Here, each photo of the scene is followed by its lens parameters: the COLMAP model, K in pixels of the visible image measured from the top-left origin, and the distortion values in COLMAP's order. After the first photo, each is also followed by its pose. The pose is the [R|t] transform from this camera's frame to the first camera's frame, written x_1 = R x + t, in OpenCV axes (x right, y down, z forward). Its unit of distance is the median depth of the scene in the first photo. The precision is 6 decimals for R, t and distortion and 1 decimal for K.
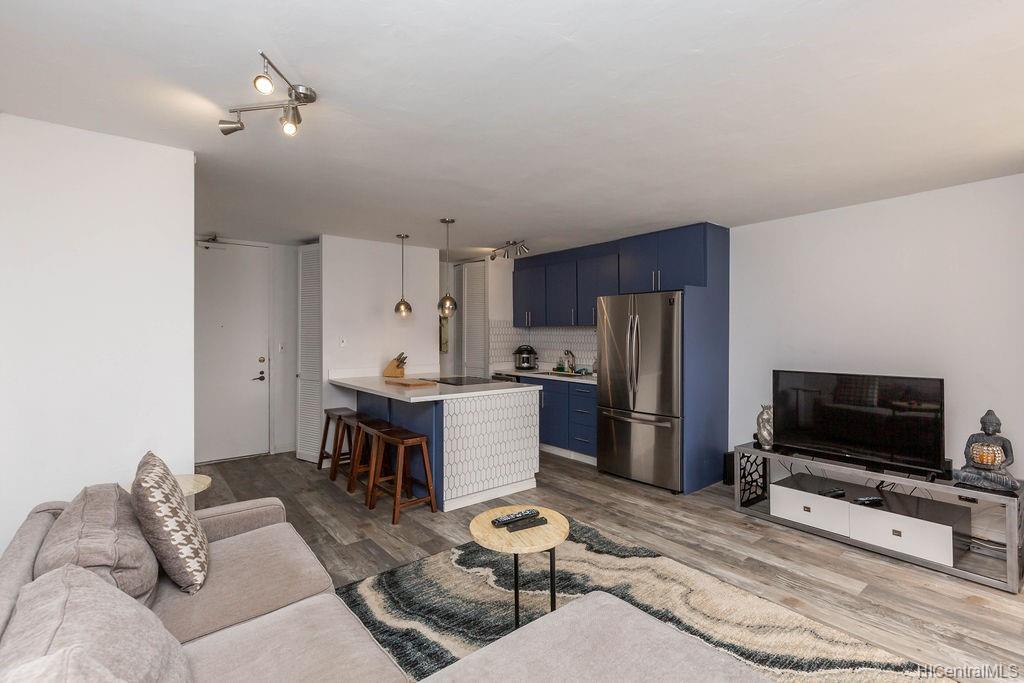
lens RADIAL K [[472.7, 0, 511.5], [0, 472.7, 330.8], [0, 0, 1]] dist [0.011212, 0.000913]
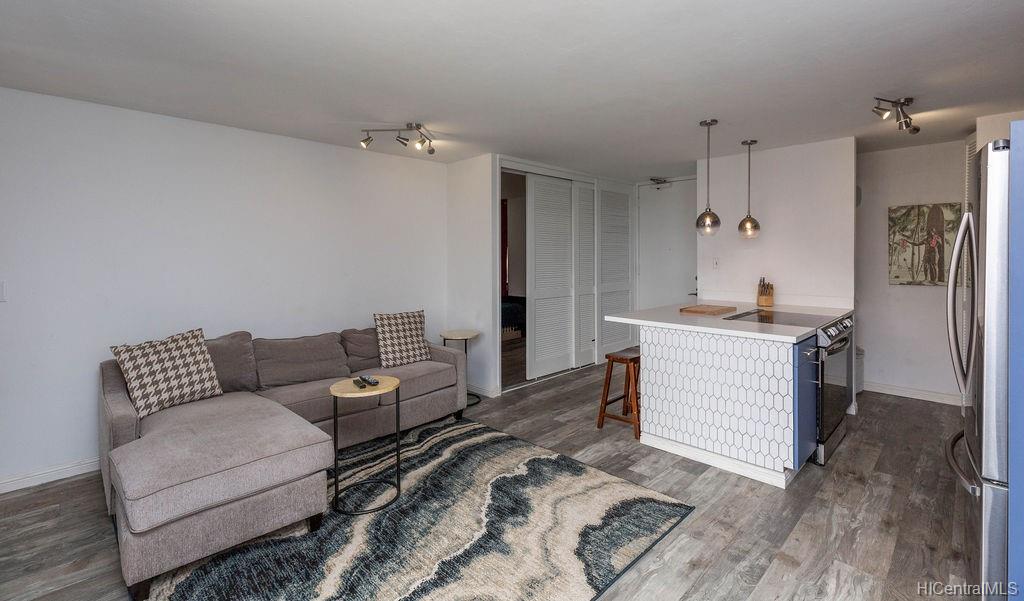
lens RADIAL K [[453.8, 0, 515.3], [0, 453.8, 257.2], [0, 0, 1]] dist [0.002487, 0.000204]
pose [[0.112893, 0.003948, -0.993599, 0.547982], [0.007861, 0.999957, 0.004866, 0.001610], [0.993576, -0.008360, 0.112858, 0.480979]]
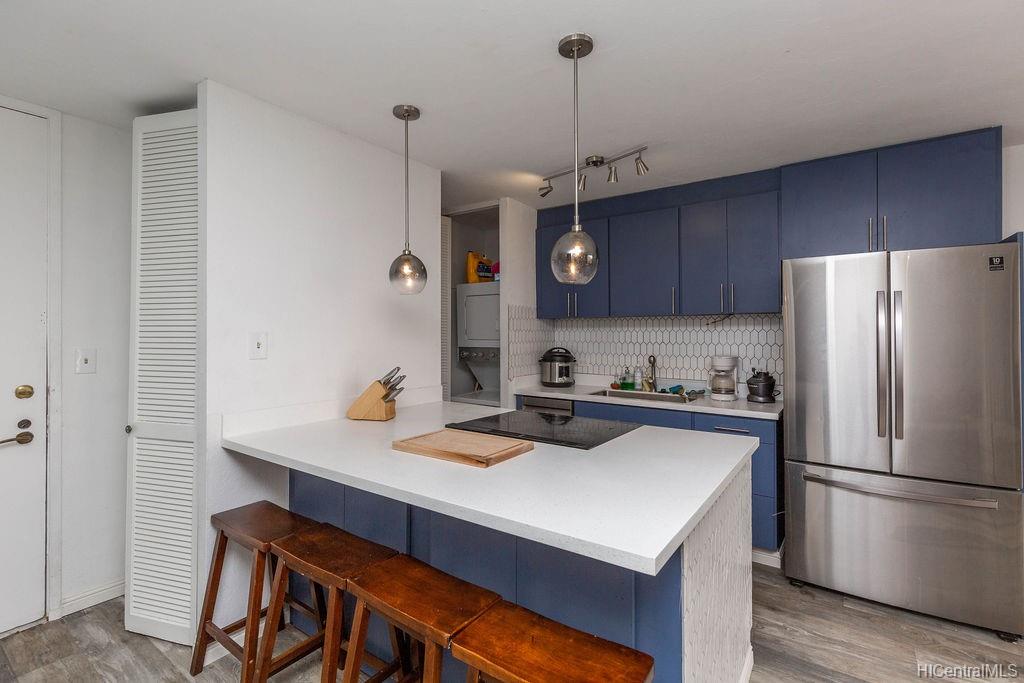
lens RADIAL K [[472.7, 0, 511.5], [0, 472.7, 330.8], [0, 0, 1]] dist [0.011212, 0.000913]
pose [[0.963967, -0.000588, 0.266021, -0.253921], [-0.000088, 0.999997, 0.002528, 0.008546], [-0.266021, -0.002461, 0.963964, 0.537167]]
